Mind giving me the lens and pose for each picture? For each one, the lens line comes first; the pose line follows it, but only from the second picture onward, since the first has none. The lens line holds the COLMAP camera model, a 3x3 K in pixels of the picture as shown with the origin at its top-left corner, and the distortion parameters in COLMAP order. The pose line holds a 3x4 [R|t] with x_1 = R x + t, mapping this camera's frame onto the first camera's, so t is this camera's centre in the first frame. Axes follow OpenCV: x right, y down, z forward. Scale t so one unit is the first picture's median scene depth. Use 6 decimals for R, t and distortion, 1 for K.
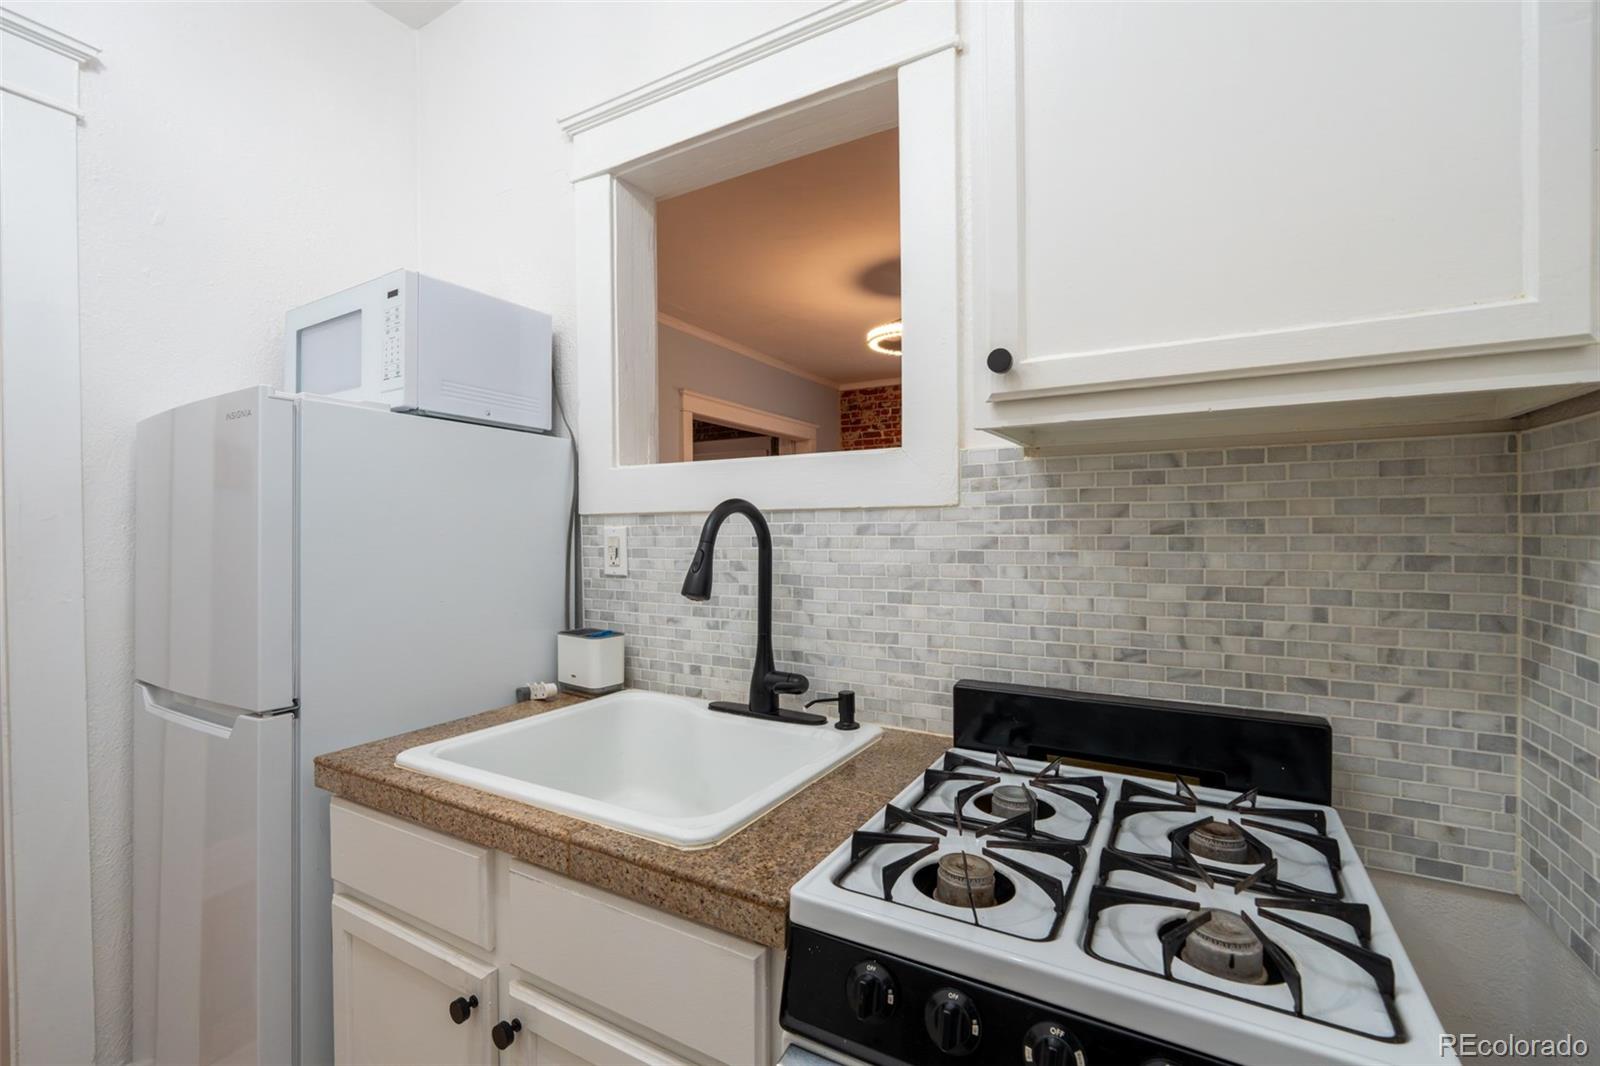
lens RADIAL K [[712.3, 0, 790.9], [0, 712.3, 533.3], [0, 0, 1]] dist [-0.011815, 0.003904]
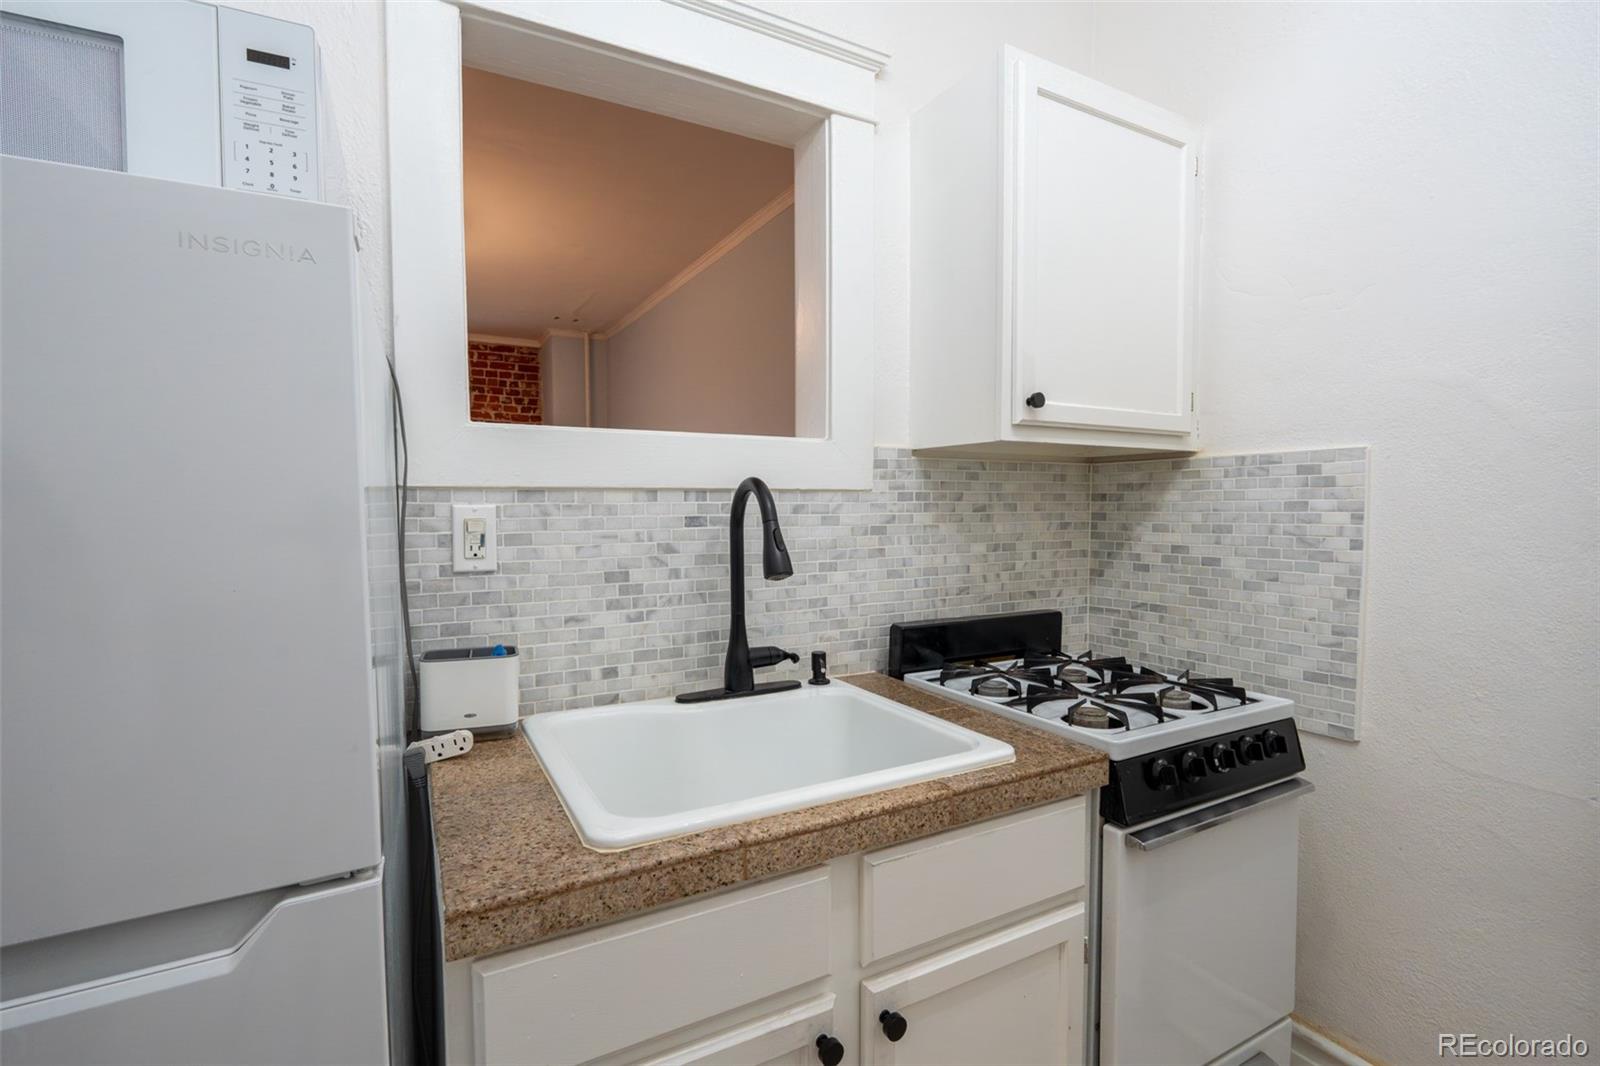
lens RADIAL K [[726.0, 0, 808.0], [0, 726.0, 532.9], [0, 0, 1]] dist [-0.009633, 0.000738]
pose [[0.513102, -0.024961, 0.857965, -0.923905], [0.006528, 0.999662, 0.025180, 0.003836], [-0.858303, -0.007319, 0.513091, 0.424986]]
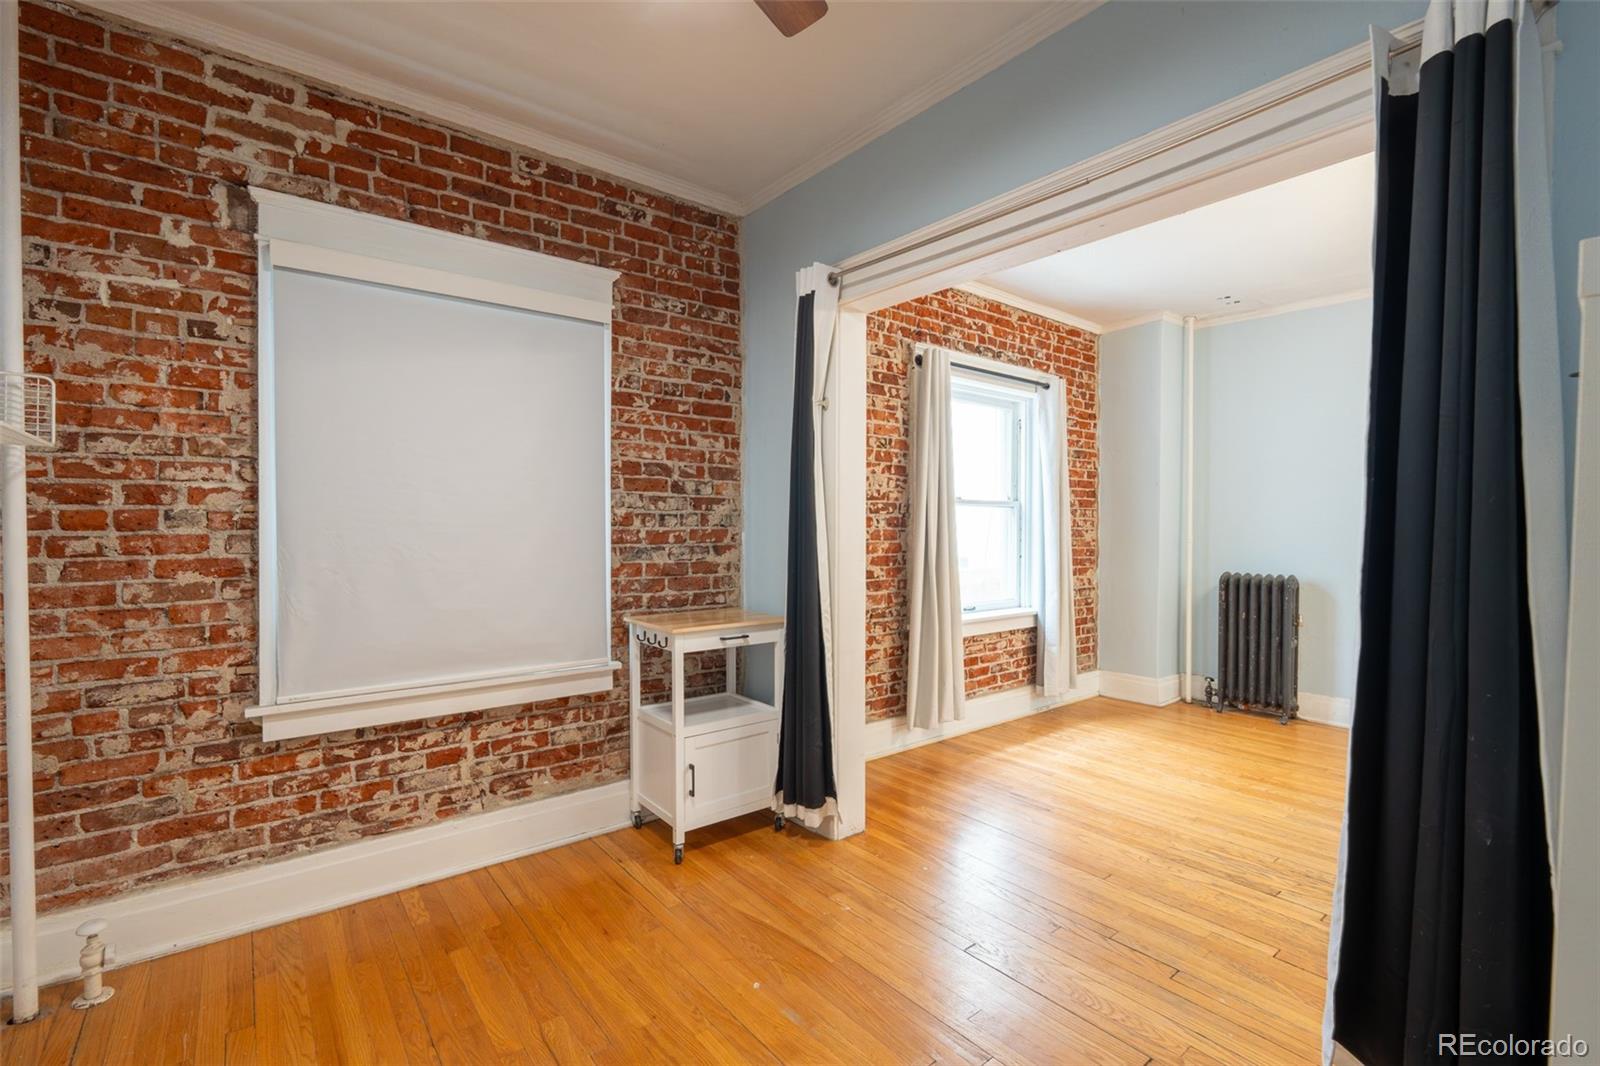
lens RADIAL K [[712.3, 0, 790.9], [0, 712.3, 533.3], [0, 0, 1]] dist [-0.011815, 0.003904]
pose [[0.372852, -0.003492, 0.927884, -2.177292], [-0.001069, 0.999991, 0.004194, -0.000041], [-0.927890, -0.002556, 0.372845, 4.889304]]
